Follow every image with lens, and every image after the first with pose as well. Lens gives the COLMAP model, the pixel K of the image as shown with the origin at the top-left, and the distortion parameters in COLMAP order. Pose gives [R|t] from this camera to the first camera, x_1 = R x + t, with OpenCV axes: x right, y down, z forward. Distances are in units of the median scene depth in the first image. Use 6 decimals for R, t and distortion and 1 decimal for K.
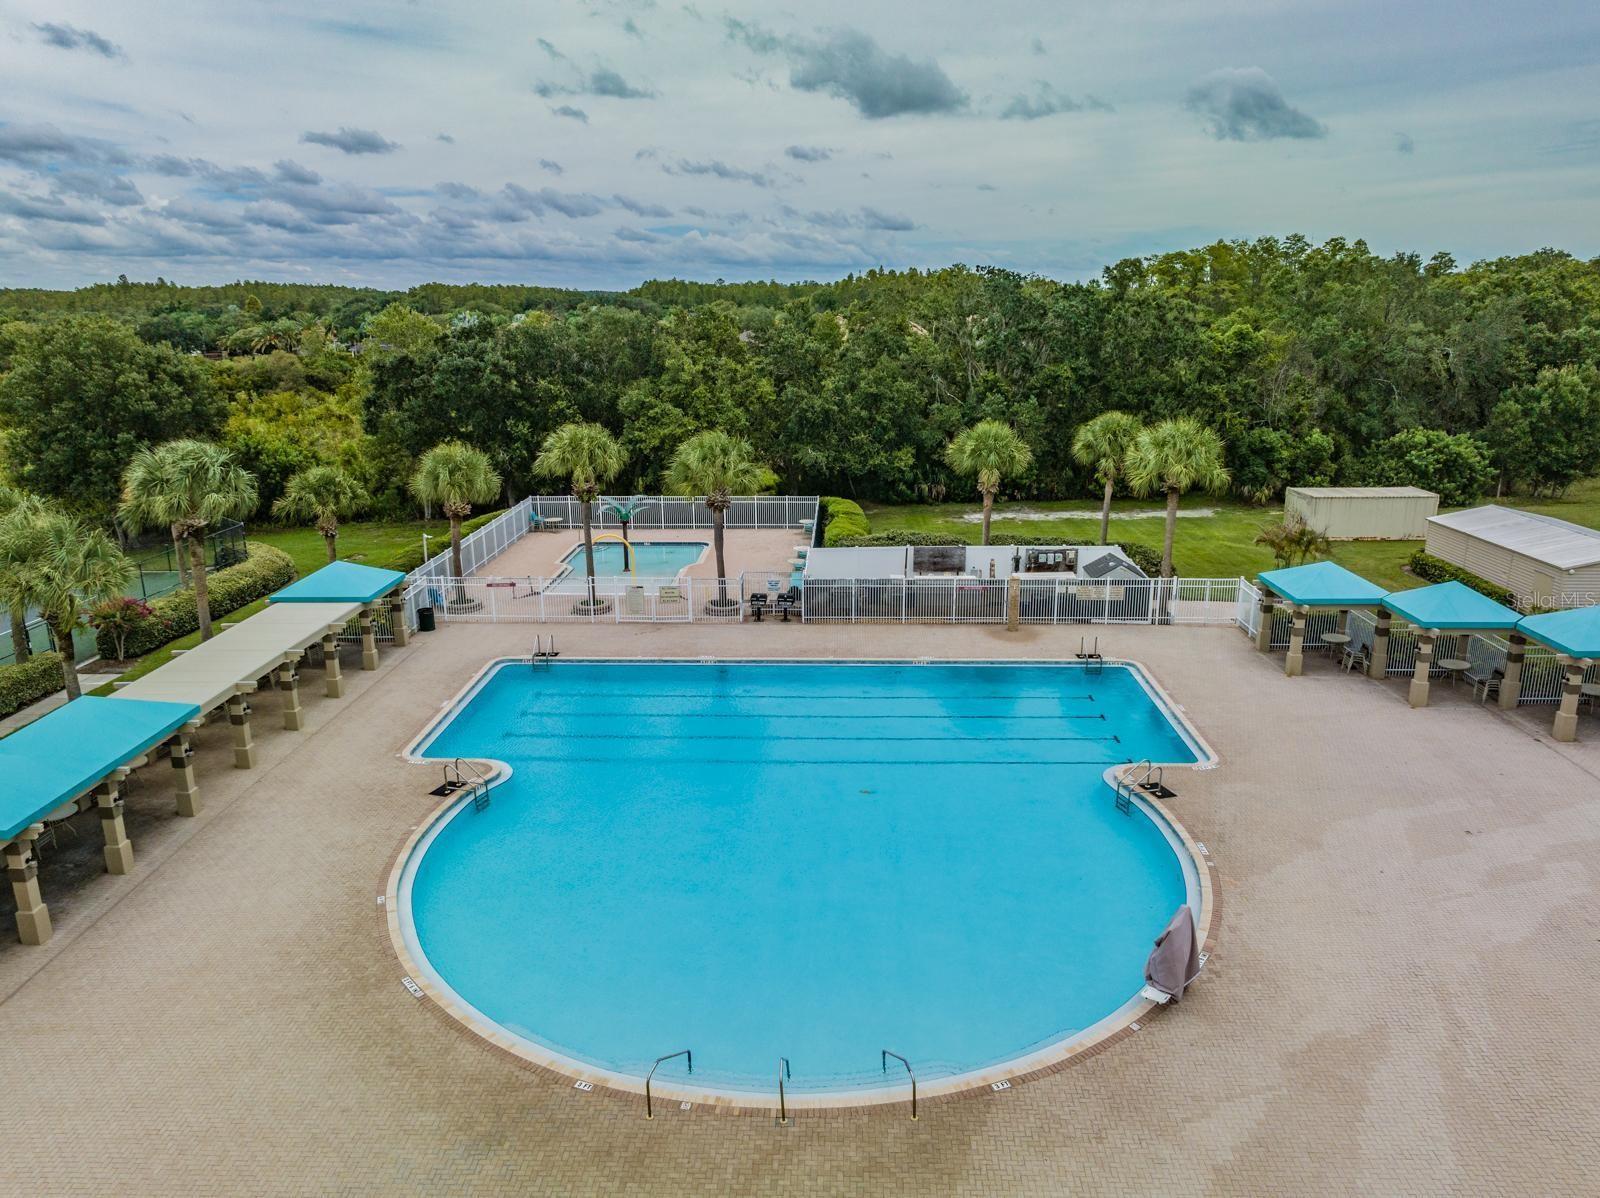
lens RADIAL K [[1121.8, 0, 800.0], [0, 1121.8, 599.0], [0, 0, 1]] dist [-0.031828, -0.001926]
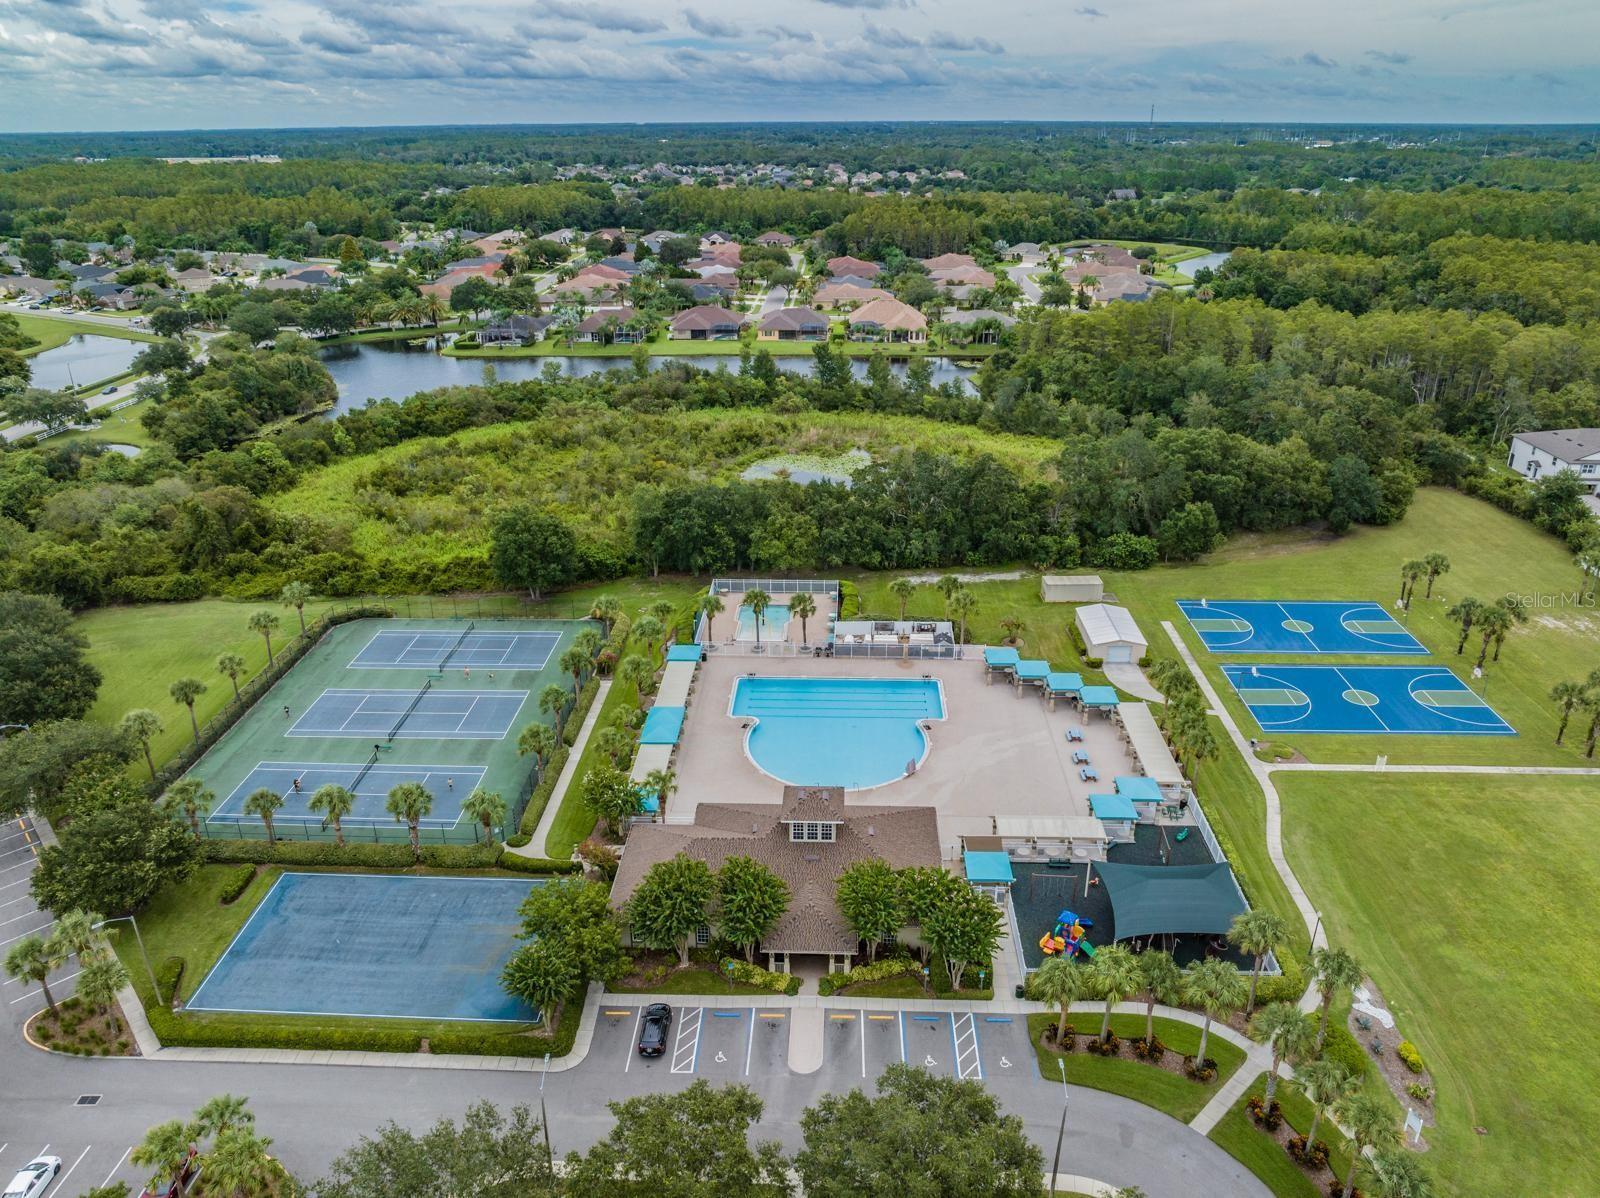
lens RADIAL K [[1121.8, 0, 800.0], [0, 1121.8, 599.0], [0, 0, 1]] dist [-0.031828, -0.001926]
pose [[0.999983, 0.000357, -0.005736, -0.070006], [0.000438, 0.990440, 0.137946, -0.541400], [0.005730, -0.137947, 0.990423, -1.880848]]
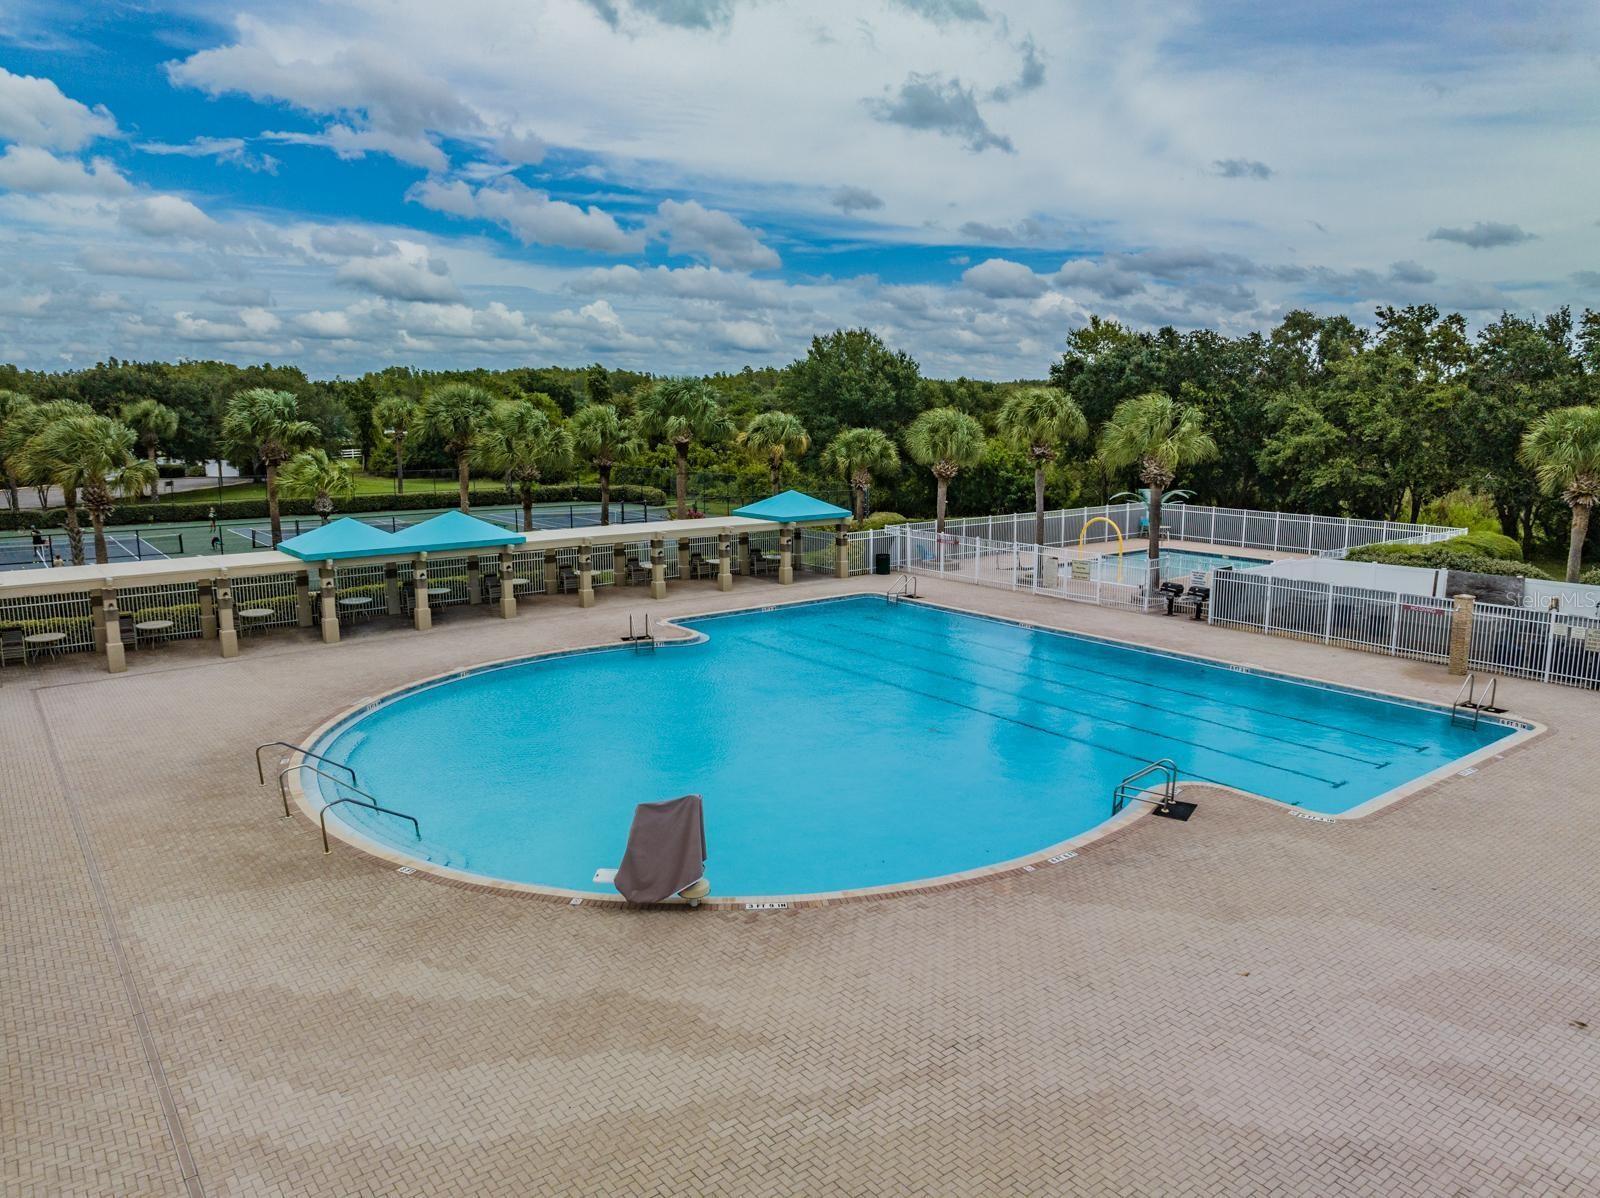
lens RADIAL K [[1121.8, 0, 800.0], [0, 1121.8, 599.0], [0, 0, 1]] dist [-0.031828, -0.001926]
pose [[0.635905, 0.138741, -0.759194, 0.442097], [-0.201209, 0.979492, 0.010466, 0.056801], [0.745077, 0.146101, 0.650780, 0.249827]]
